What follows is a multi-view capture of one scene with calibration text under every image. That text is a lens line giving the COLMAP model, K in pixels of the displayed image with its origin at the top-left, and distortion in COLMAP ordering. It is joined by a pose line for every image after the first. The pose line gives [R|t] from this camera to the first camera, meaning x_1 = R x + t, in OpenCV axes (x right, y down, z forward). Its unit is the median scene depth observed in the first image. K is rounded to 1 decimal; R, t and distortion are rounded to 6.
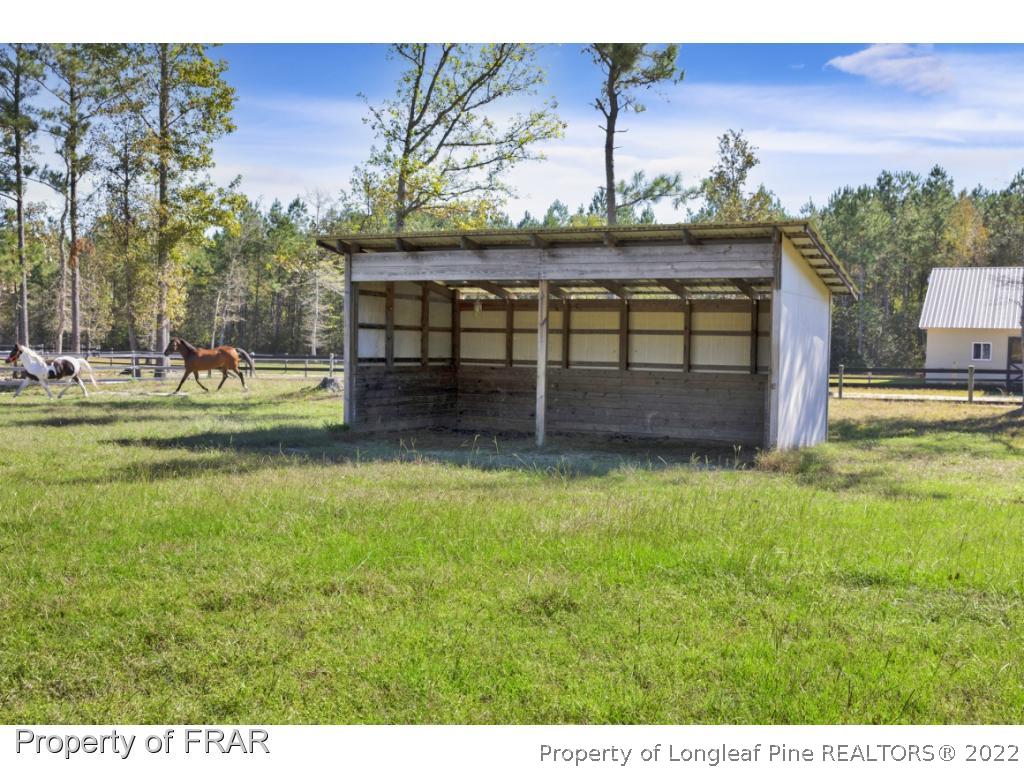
lens RADIAL K [[1090.3, 0, 512.0], [0, 1090.3, 384.0], [0, 0, 1]] dist [-0.000883, -0.000532]
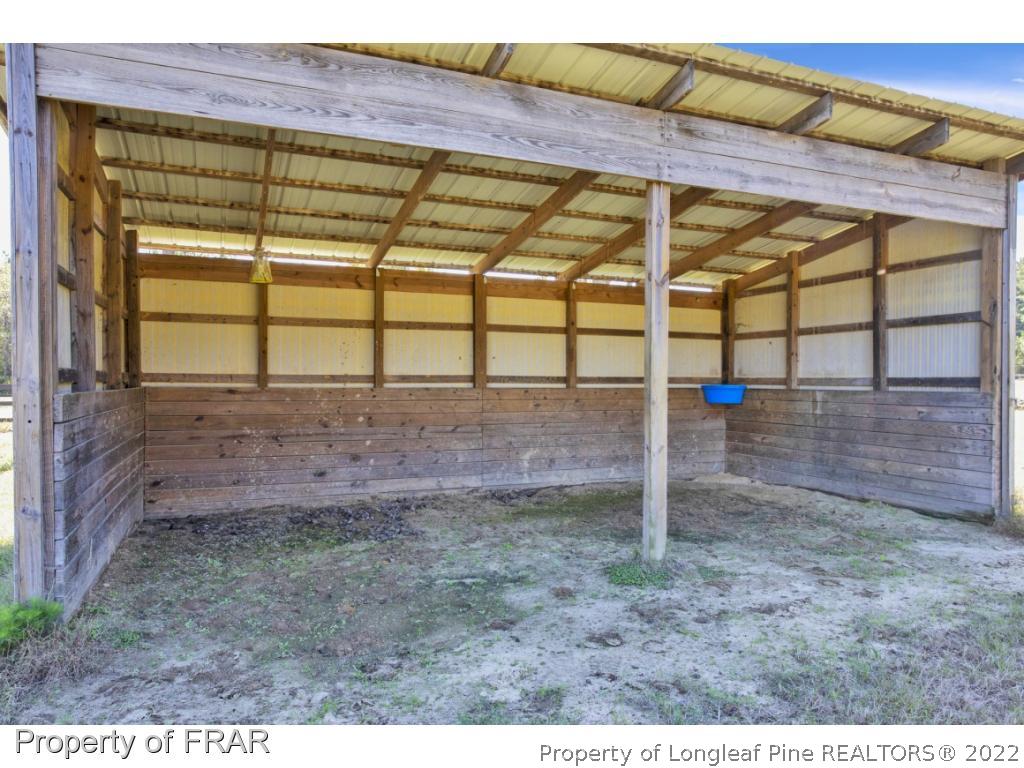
lens RADIAL K [[685.9, 0, 512.0], [0, 685.9, 384.0], [0, 0, 1]] dist [0.001494, -0.001796]
pose [[0.655932, -0.022061, 0.754497, -0.188220], [0.034078, 0.999419, -0.000404, -0.014245], [-0.754050, 0.025977, 0.656303, 0.736722]]
